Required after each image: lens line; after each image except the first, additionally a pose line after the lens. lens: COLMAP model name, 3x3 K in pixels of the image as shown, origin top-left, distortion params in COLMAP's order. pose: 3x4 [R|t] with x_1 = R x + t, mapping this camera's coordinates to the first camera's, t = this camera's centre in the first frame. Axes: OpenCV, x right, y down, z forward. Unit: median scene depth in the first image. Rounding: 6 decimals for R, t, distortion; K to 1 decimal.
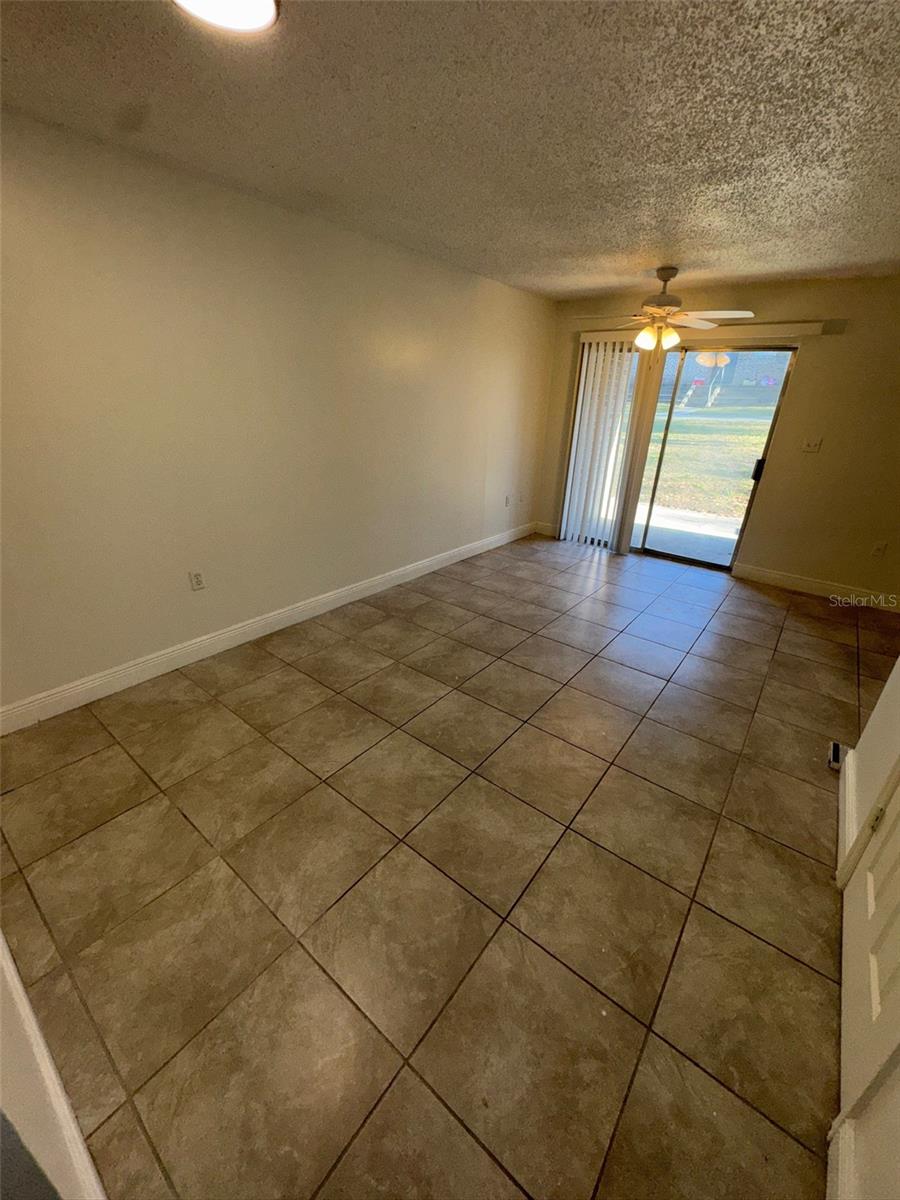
lens RADIAL K [[478.1, 0, 451.9], [0, 478.1, 599.5], [0, 0, 1]] dist [-0.001055, 0.000065]
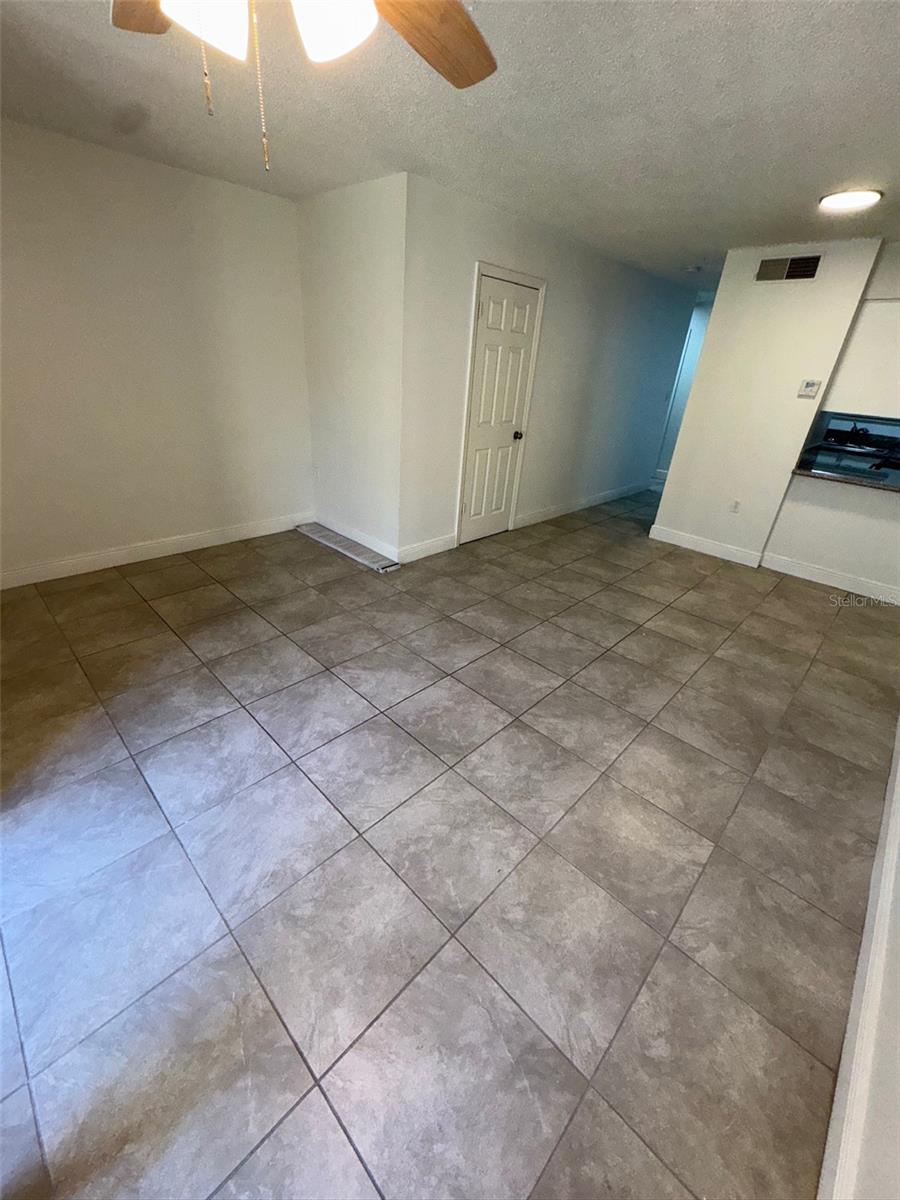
lens RADIAL K [[478.1, 0, 450.6], [0, 478.1, 600.0], [0, 0, 1]] dist [-0.001055, 0.000065]
pose [[-0.988808, -0.142265, 0.044936, 0.387056], [-0.056519, 0.635944, 0.769663, -0.666172], [-0.138073, 0.758509, -0.636867, 1.597209]]
